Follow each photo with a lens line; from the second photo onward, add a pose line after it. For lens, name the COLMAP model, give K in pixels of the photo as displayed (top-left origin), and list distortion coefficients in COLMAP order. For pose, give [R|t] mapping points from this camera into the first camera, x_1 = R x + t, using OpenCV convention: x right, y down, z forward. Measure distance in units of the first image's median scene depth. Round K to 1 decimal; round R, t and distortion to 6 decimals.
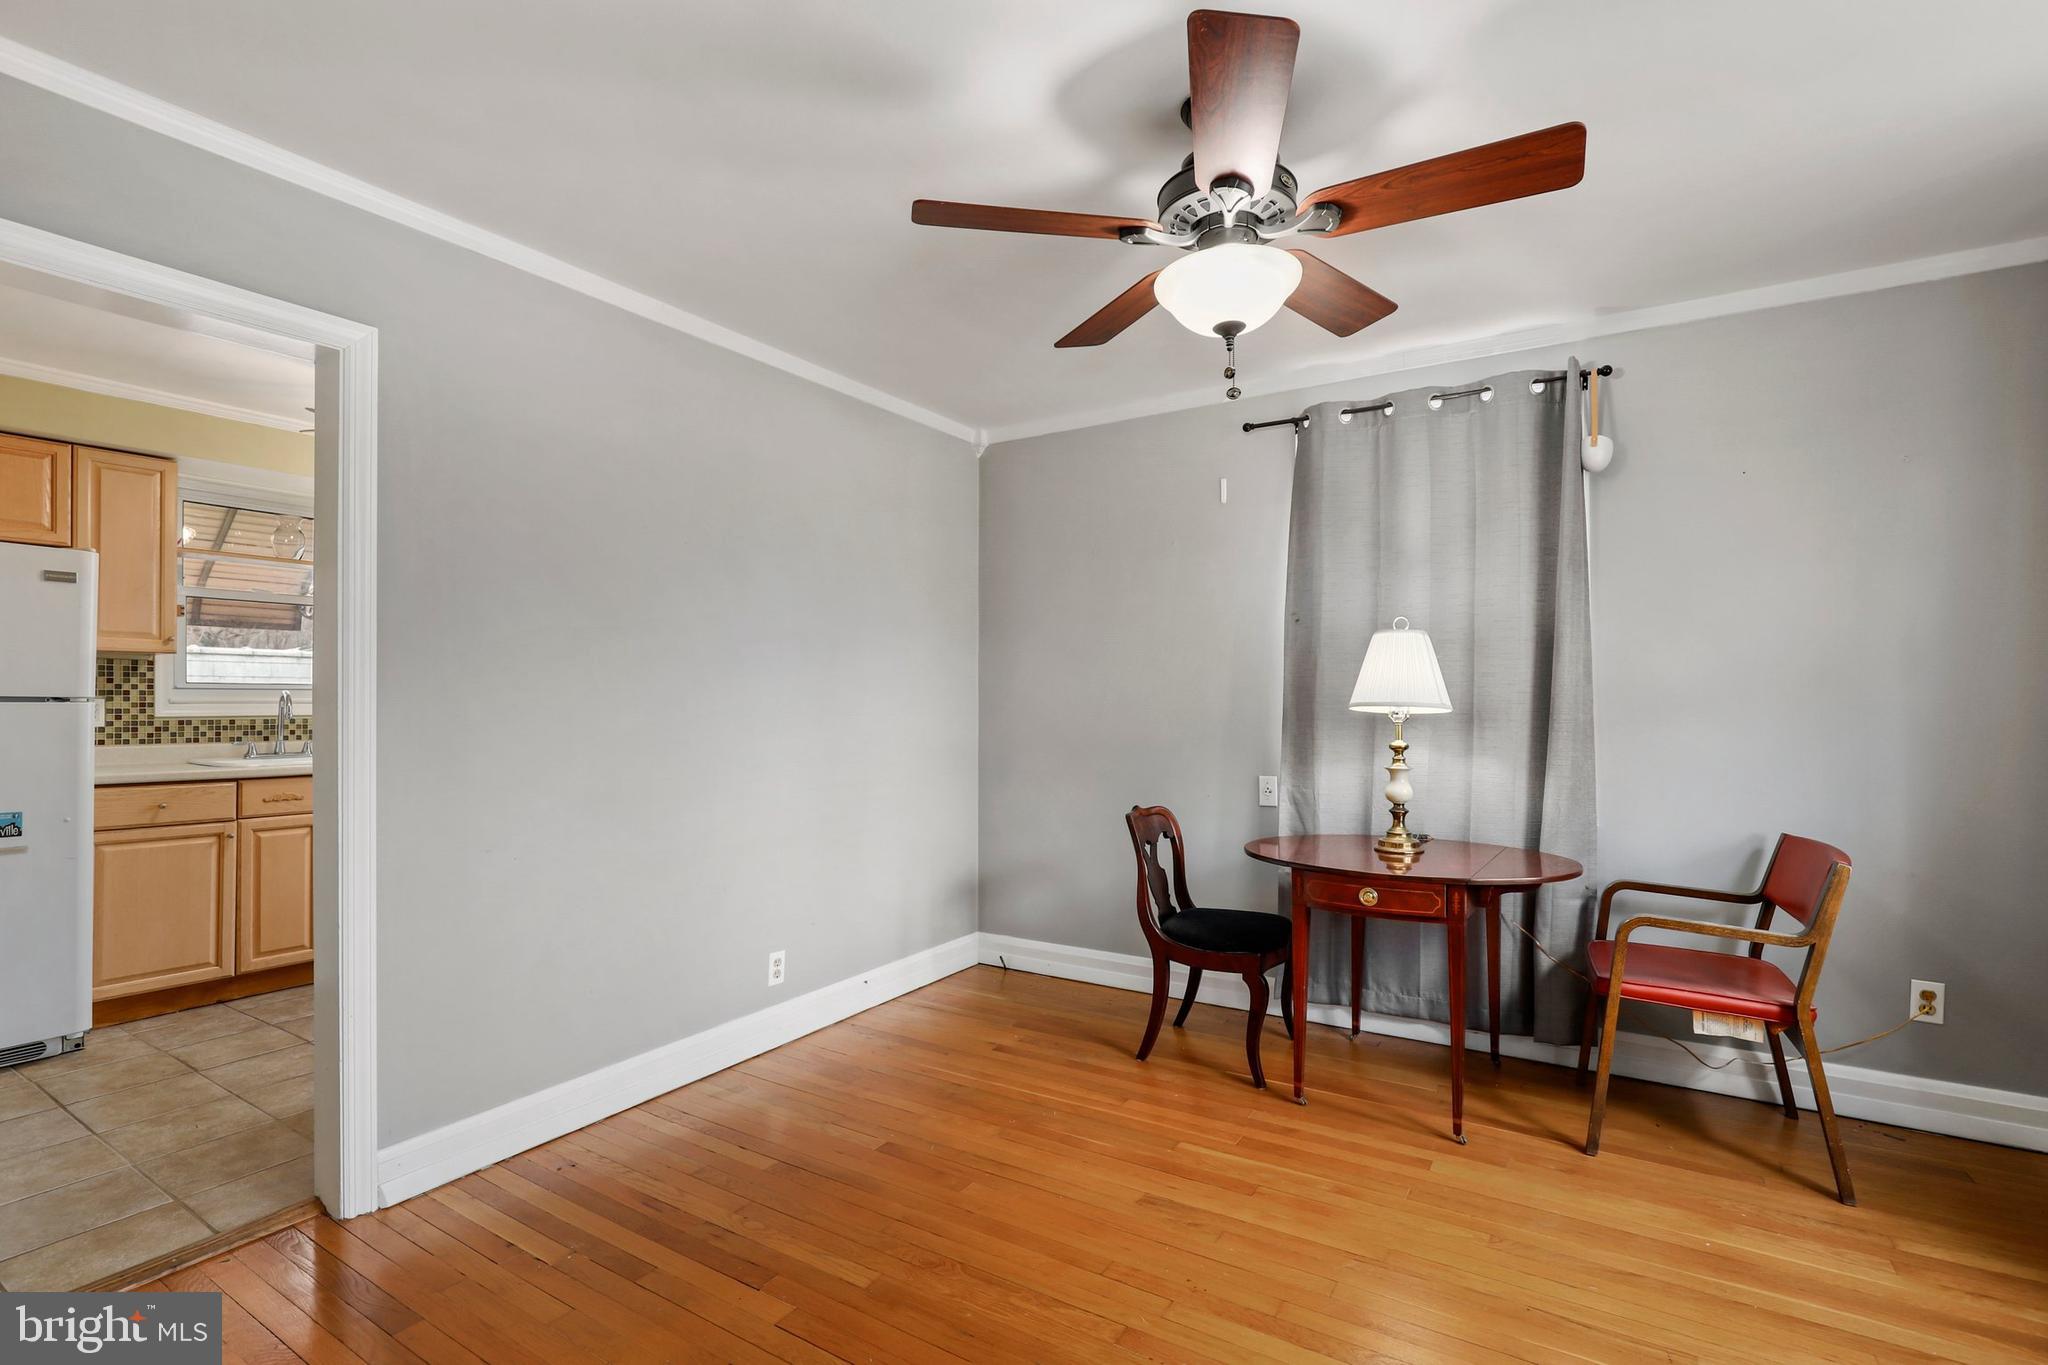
lens RADIAL K [[952.9, 0, 1035.9], [0, 952.9, 692.0], [0, 0, 1]] dist [-0.023186, 0.006465]
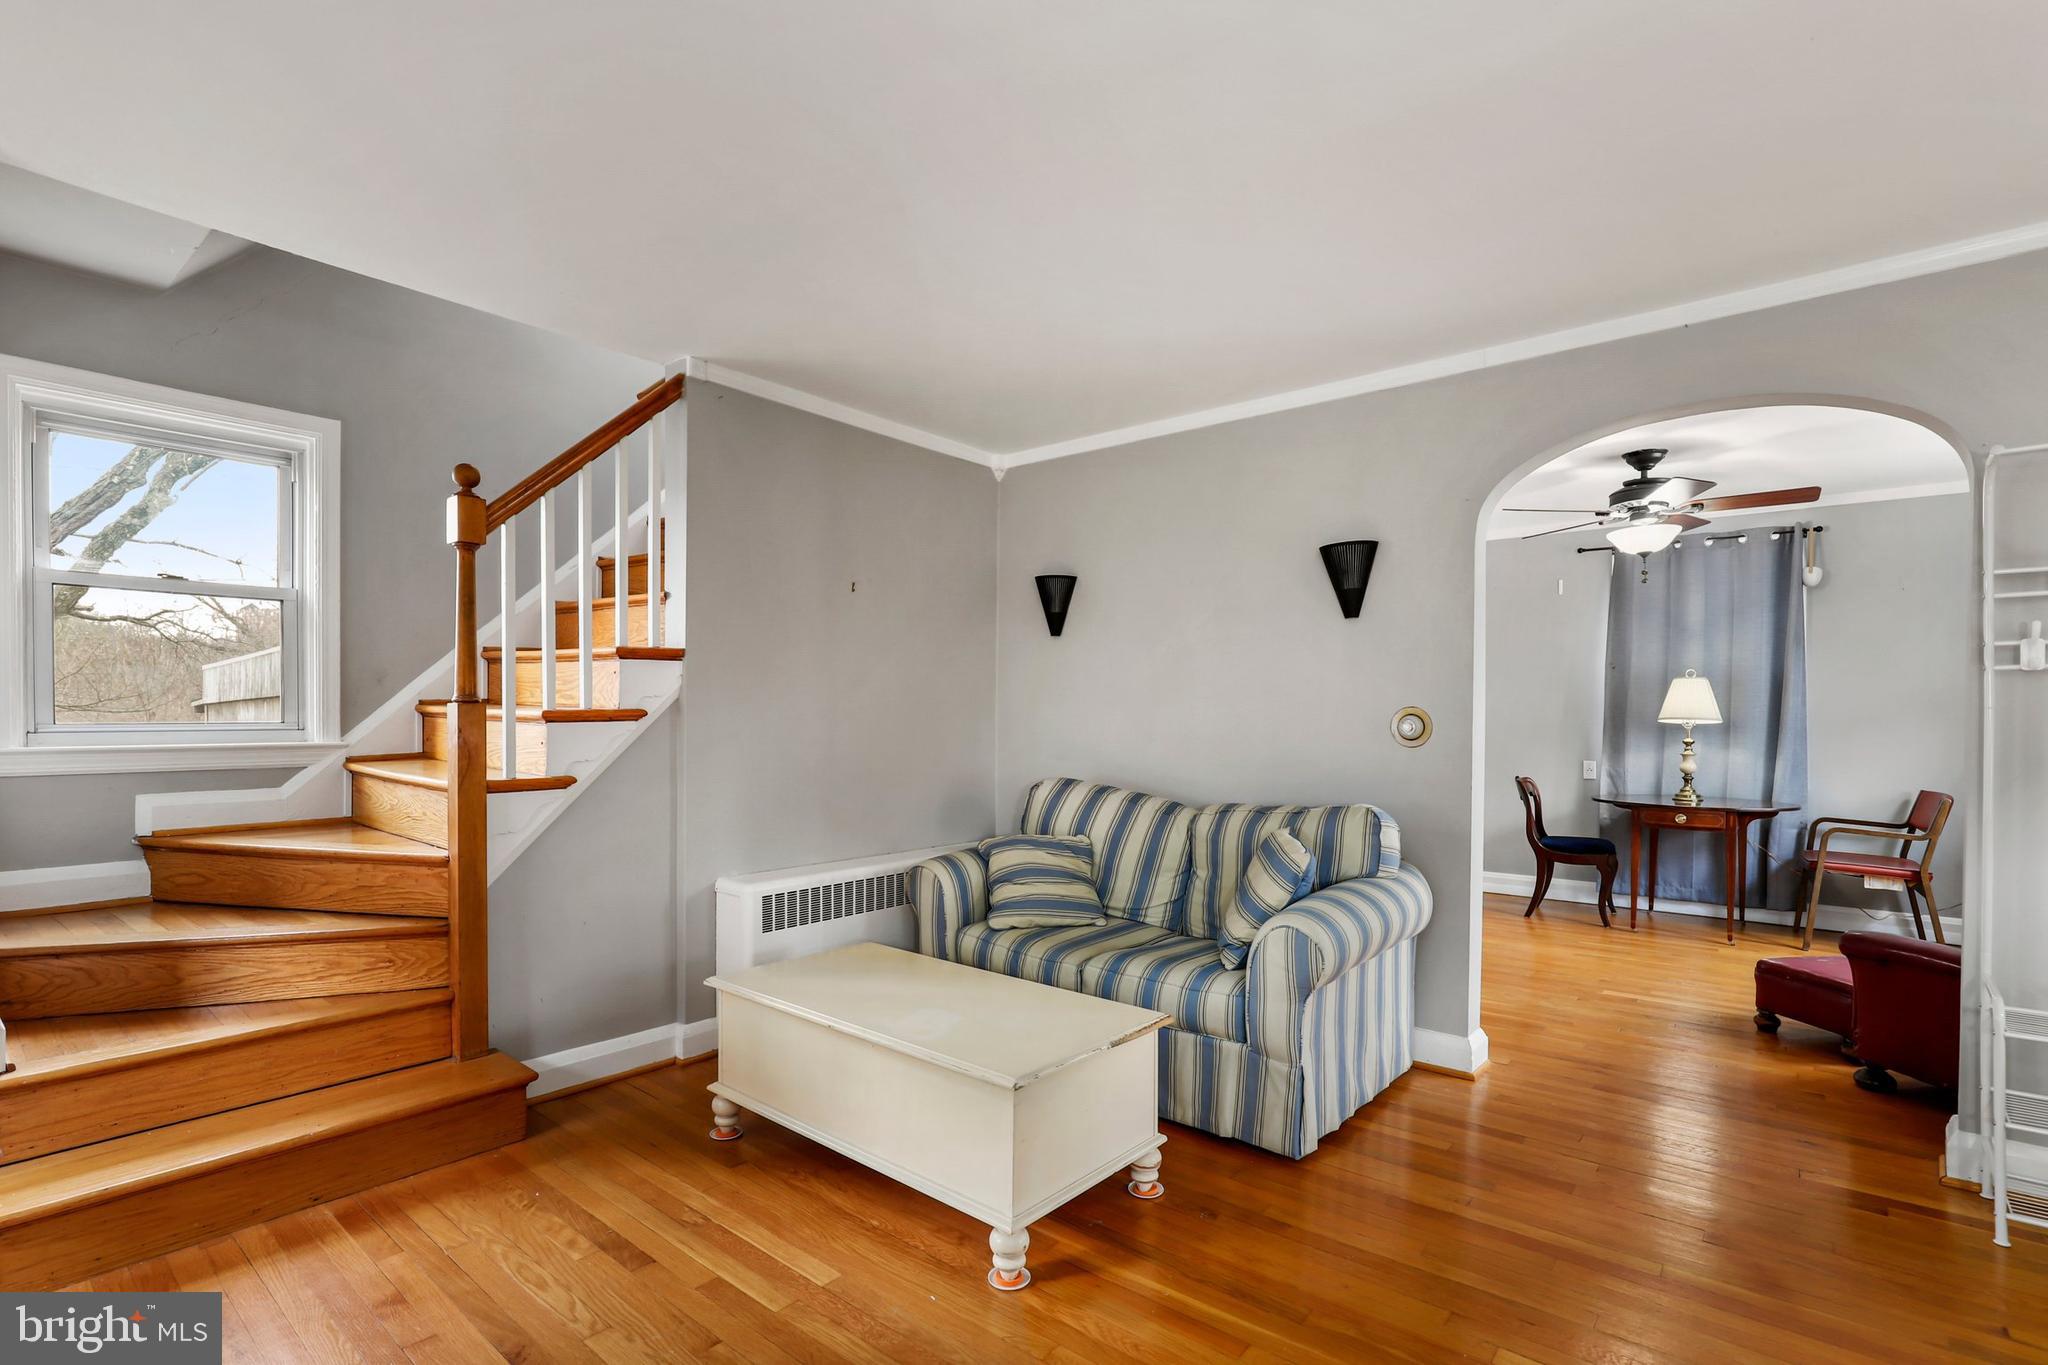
lens RADIAL K [[952.9, 0, 1038.0], [0, 952.9, 727.7], [0, 0, 1]] dist [-0.023186, 0.006465]
pose [[0.991362, 0.001171, -0.131147, -0.538266], [0.002273, 0.999656, 0.026110, -0.016785], [0.131132, -0.026183, 0.991019, -0.828728]]
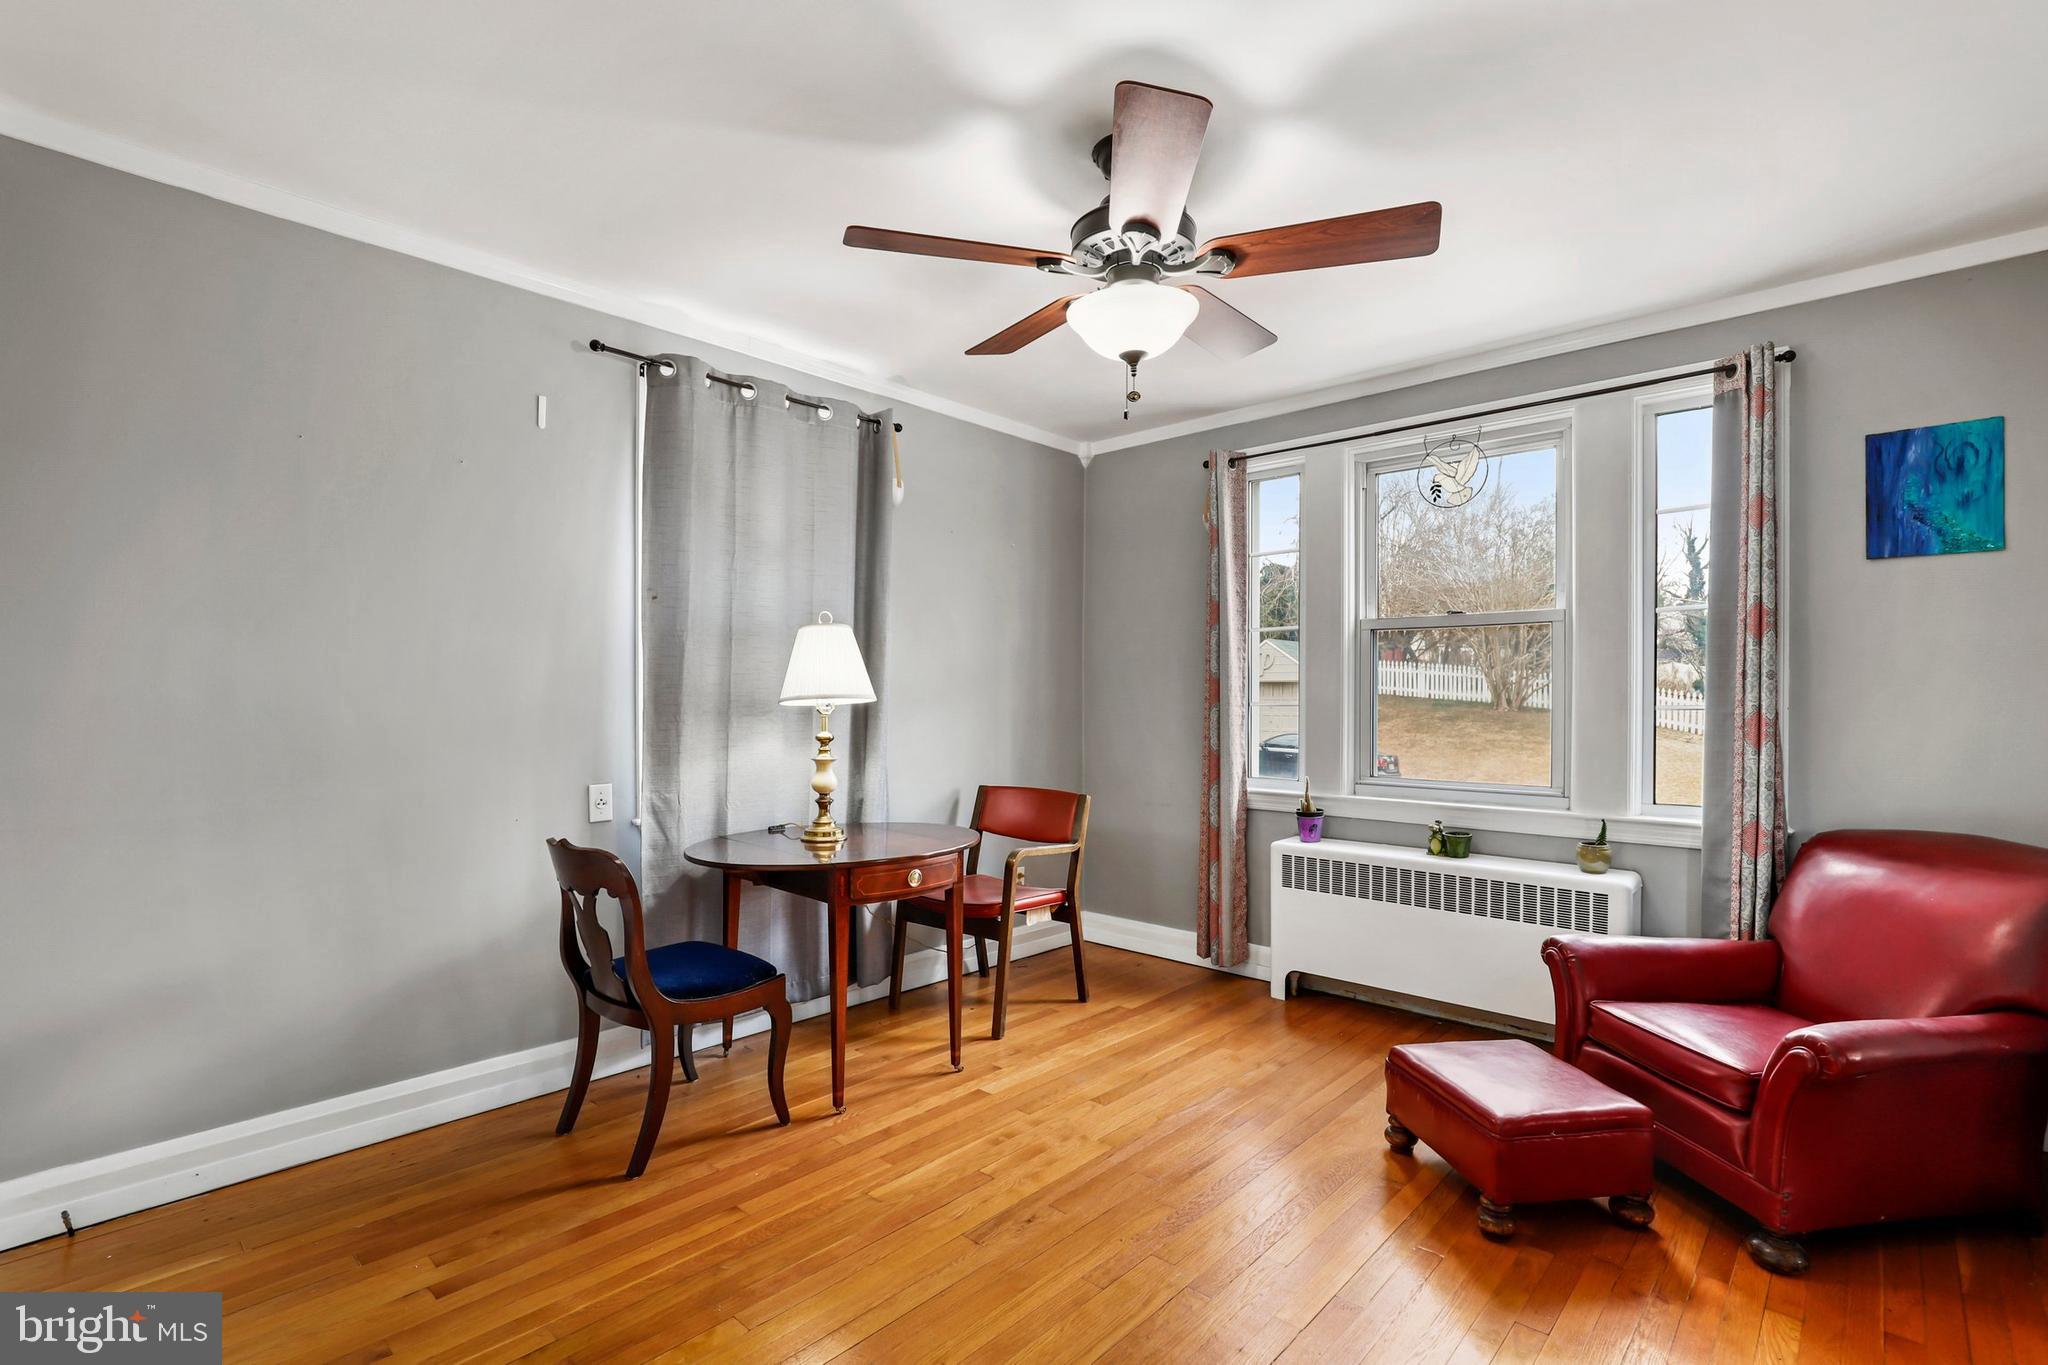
lens RADIAL K [[952.9, 0, 1026.8], [0, 952.9, 692.5], [0, 0, 1]] dist [-0.023186, 0.006465]
pose [[0.171461, 0.006663, 0.985168, -0.529953], [-0.017293, 0.999843, -0.003753, 0.008027], [-0.985039, -0.016393, 0.171549, 0.545605]]
